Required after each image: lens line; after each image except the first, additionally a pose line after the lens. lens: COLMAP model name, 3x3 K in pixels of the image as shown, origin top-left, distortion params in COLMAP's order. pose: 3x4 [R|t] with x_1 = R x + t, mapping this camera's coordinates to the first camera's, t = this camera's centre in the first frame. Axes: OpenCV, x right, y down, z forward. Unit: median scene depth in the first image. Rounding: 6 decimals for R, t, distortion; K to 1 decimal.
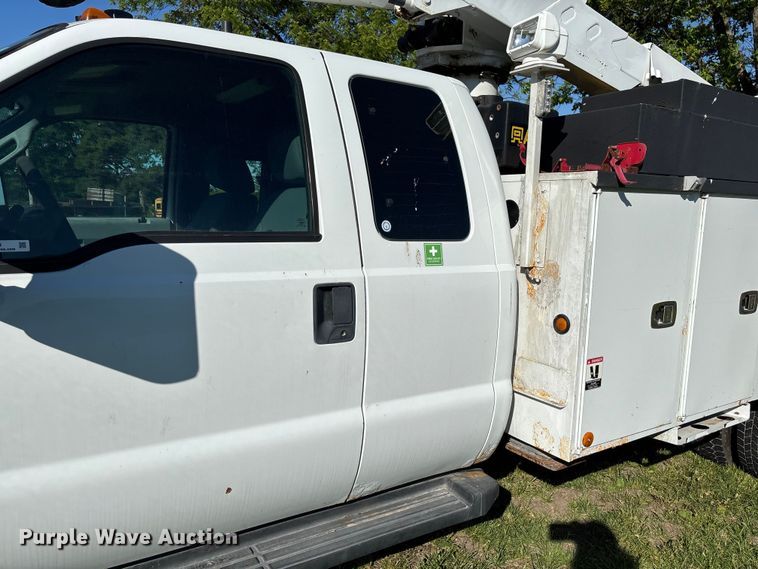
lens RADIAL K [[572.3, 0, 379.3], [0, 572.3, 293.3], [0, 0, 1]] dist [0.024925, -0.007371]
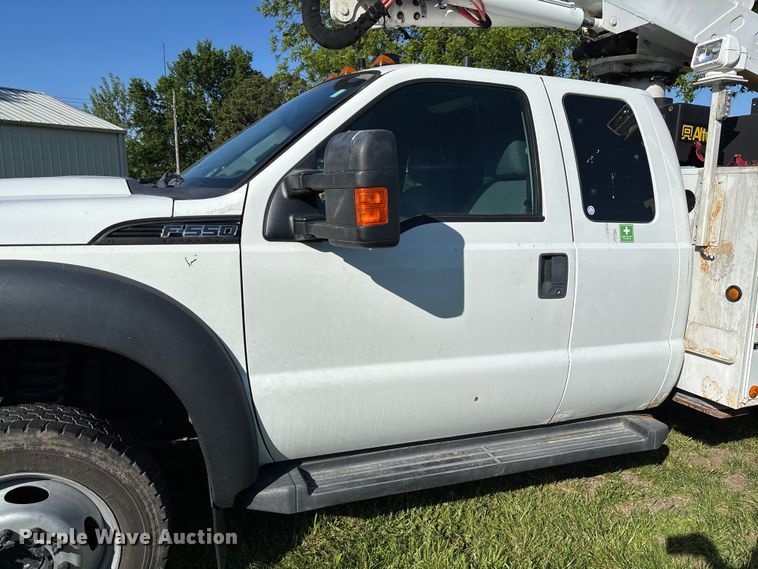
lens RADIAL K [[571.5, 0, 379.1], [0, 571.5, 289.3], [0, 0, 1]] dist [0.044218, -0.048854]
pose [[0.982536, 0.028334, -0.183902, -0.184263], [-0.026358, 0.999566, 0.013181, 0.047611], [0.184195, -0.008103, 0.982856, -0.312507]]
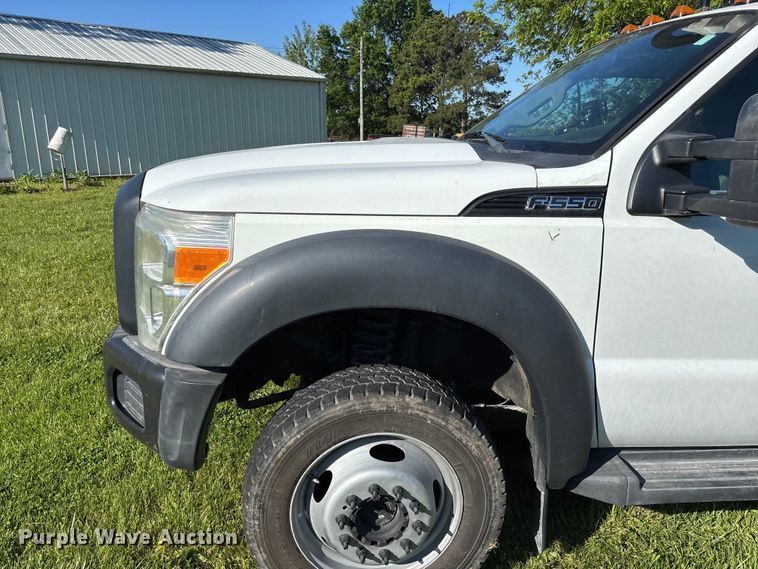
lens RADIAL K [[572.2, 0, 379.0], [0, 572.2, 284.5], [0, 0, 1]] dist [0.028599, -0.004959]
pose [[0.890717, 0.114127, -0.439998, -0.465594], [-0.071997, 0.991171, 0.111342, 0.021346], [0.448821, -0.067496, 0.891069, -0.352796]]
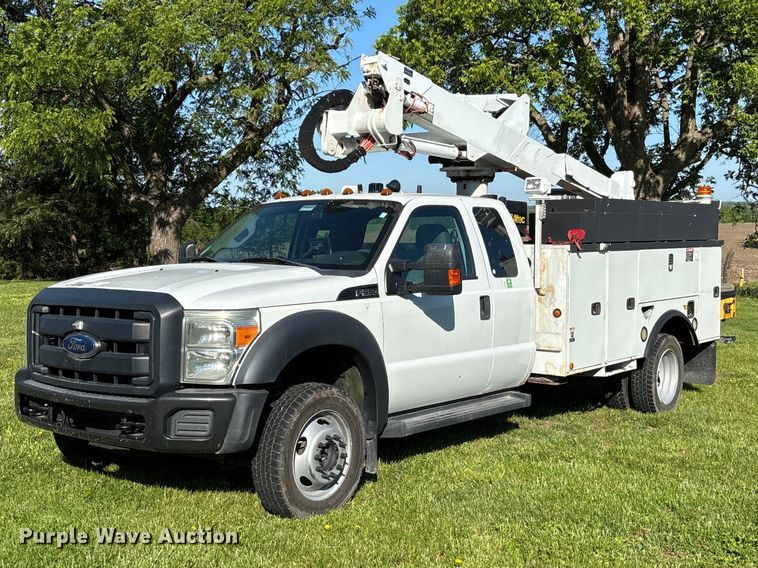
lens RADIAL K [[967.8, 0, 309.2], [0, 967.8, 286.5], [0, 0, 1]] dist [0.008244, 0.010448]
pose [[0.966391, -0.039792, 0.253979, -1.499829], [0.061169, 0.995166, -0.076831, 0.175496], [-0.249695, 0.089784, 0.964153, -2.286247]]
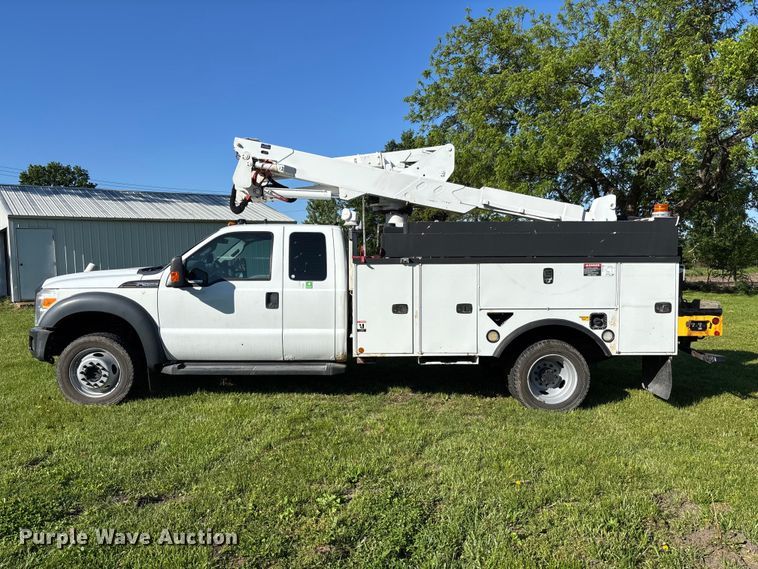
lens RADIAL K [[572.2, 0, 379.0], [0, 572.2, 284.5], [0, 0, 1]] dist [0.028599, -0.004959]
pose [[0.851340, -0.002822, -0.524607, 1.921022], [-0.054743, 0.994049, -0.094184, 0.191224], [0.521750, 0.108901, 0.846119, -1.382601]]
